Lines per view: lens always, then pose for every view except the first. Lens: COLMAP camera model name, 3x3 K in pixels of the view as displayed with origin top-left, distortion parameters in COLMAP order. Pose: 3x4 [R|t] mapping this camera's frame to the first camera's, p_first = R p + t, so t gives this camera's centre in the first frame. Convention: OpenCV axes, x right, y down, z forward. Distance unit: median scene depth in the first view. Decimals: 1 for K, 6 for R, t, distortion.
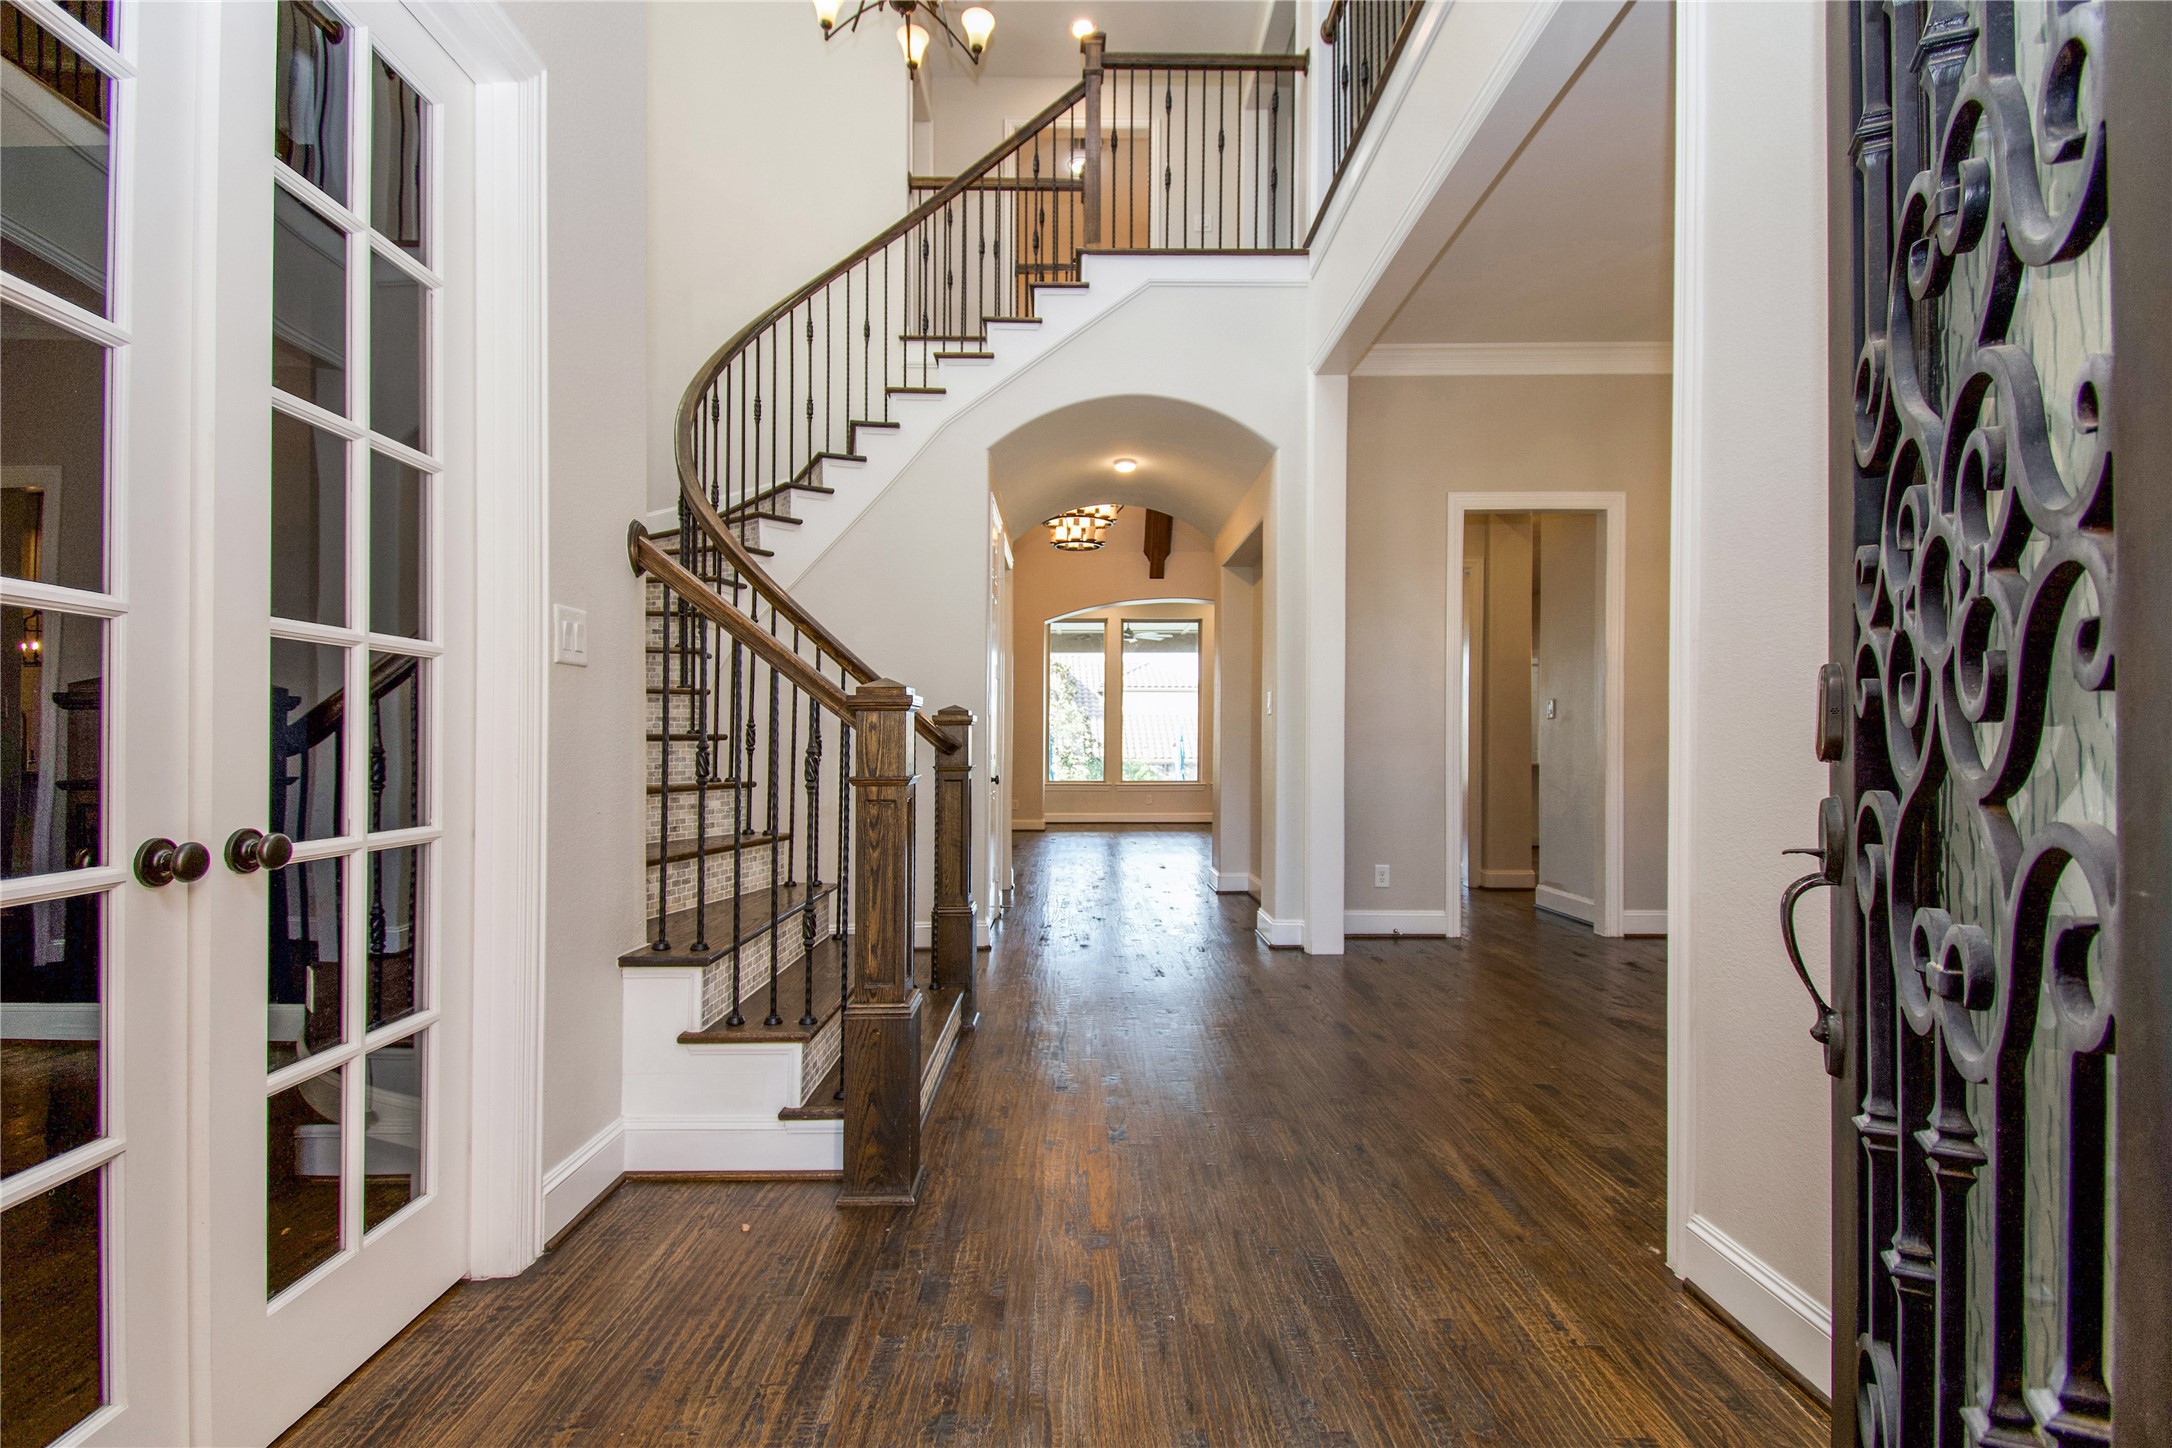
lens RADIAL K [[983.2, 0, 1084.1], [0, 983.2, 736.3], [0, 0, 1]] dist [0.001676, 0.000106]
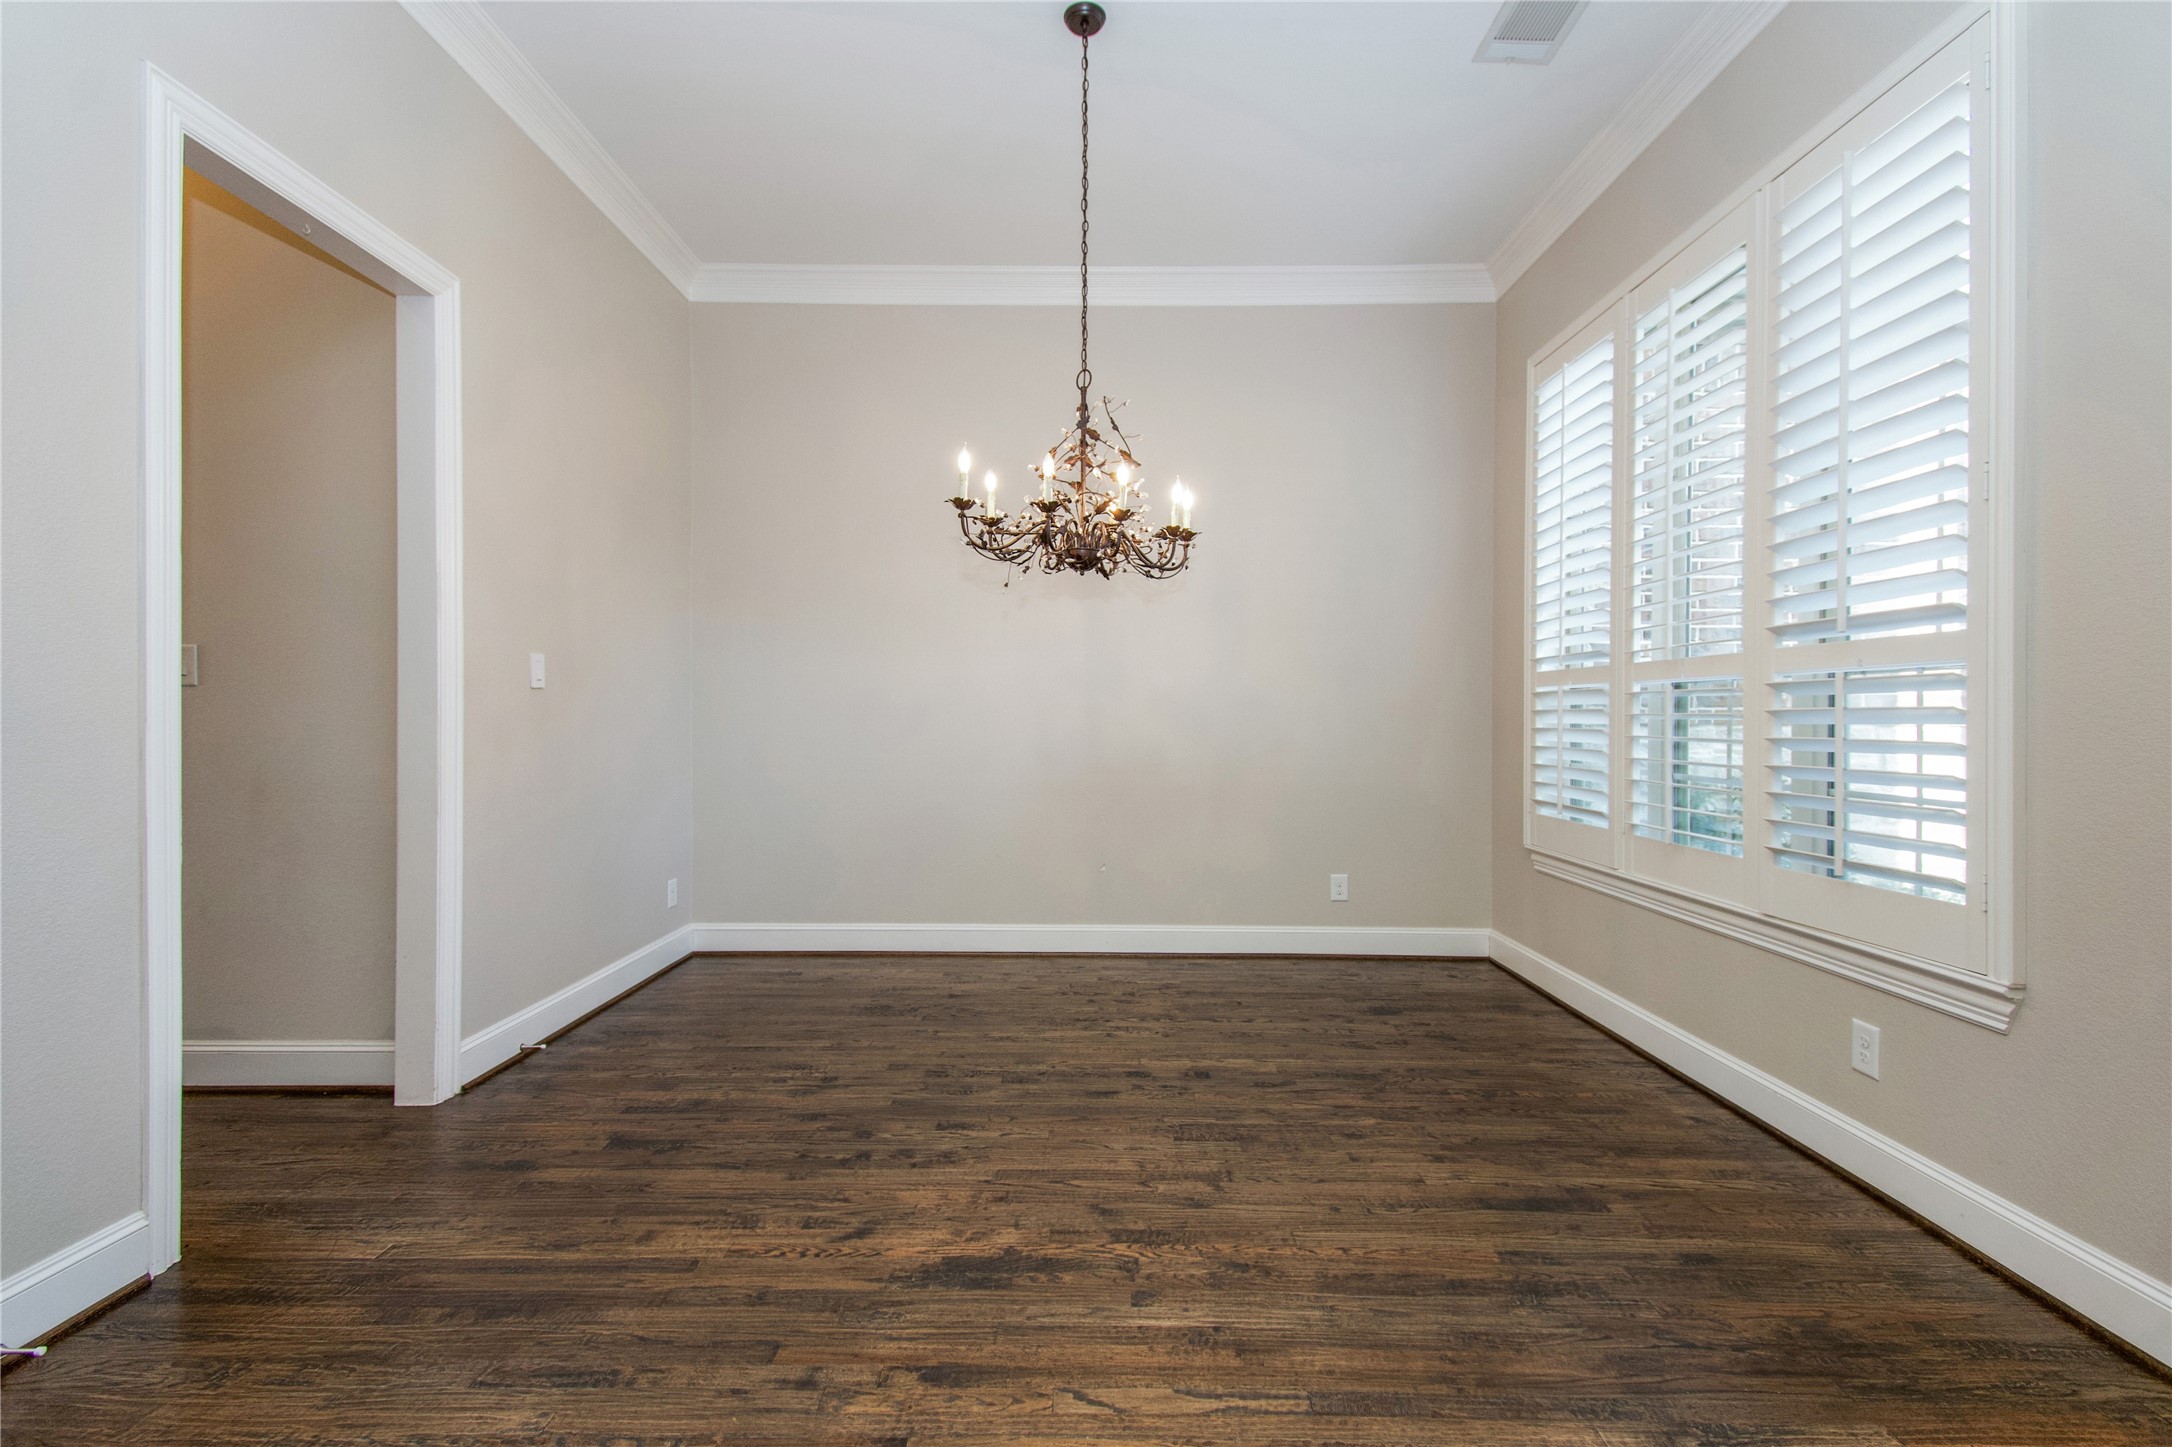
lens RADIAL K [[962.0, 0, 1068.4], [0, 962.0, 723.0], [0, 0, 1]] dist [0.022150, -0.017531]
pose [[0.015949, -0.017196, 0.999725, 0.013174], [-0.006468, 0.999829, 0.017301, -0.015111], [-0.999852, -0.006742, 0.015835, 0.652807]]
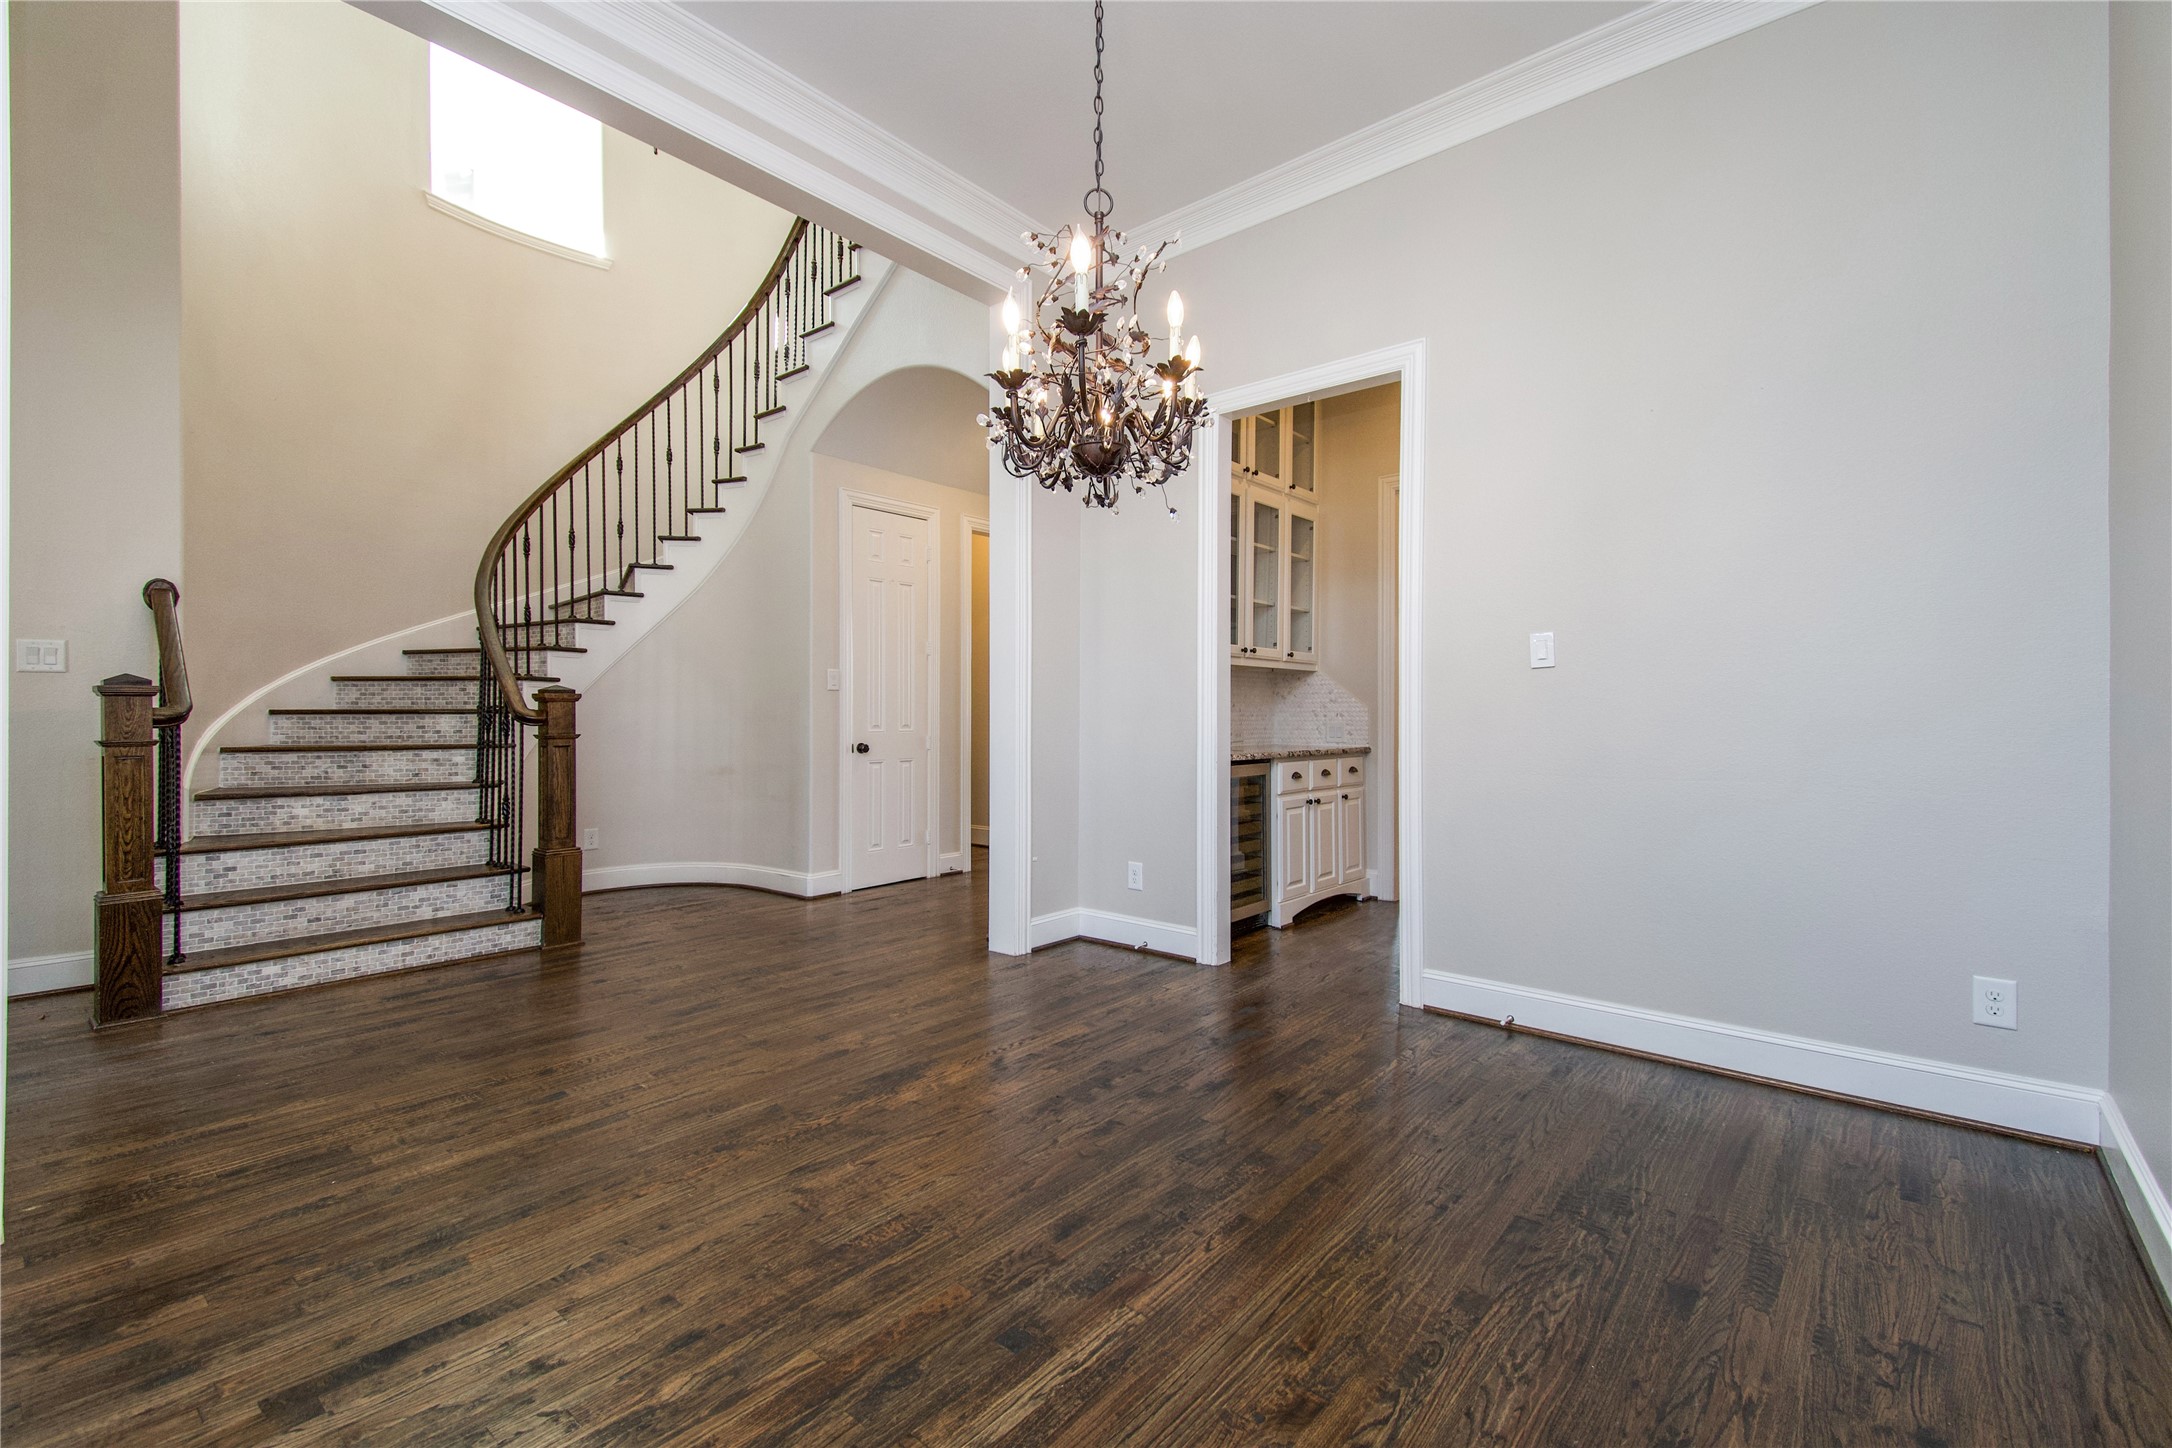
lens RADIAL K [[938.5, 0, 1090.4], [0, 938.5, 717.2], [0, 0, 1]] dist [0.025324, -0.015031]
pose [[0.770048, 0.000027, -0.637985, 0.789721], [0.002013, 0.999995, 0.002473, 0.005178], [0.637982, -0.003189, 0.770044, 0.366851]]
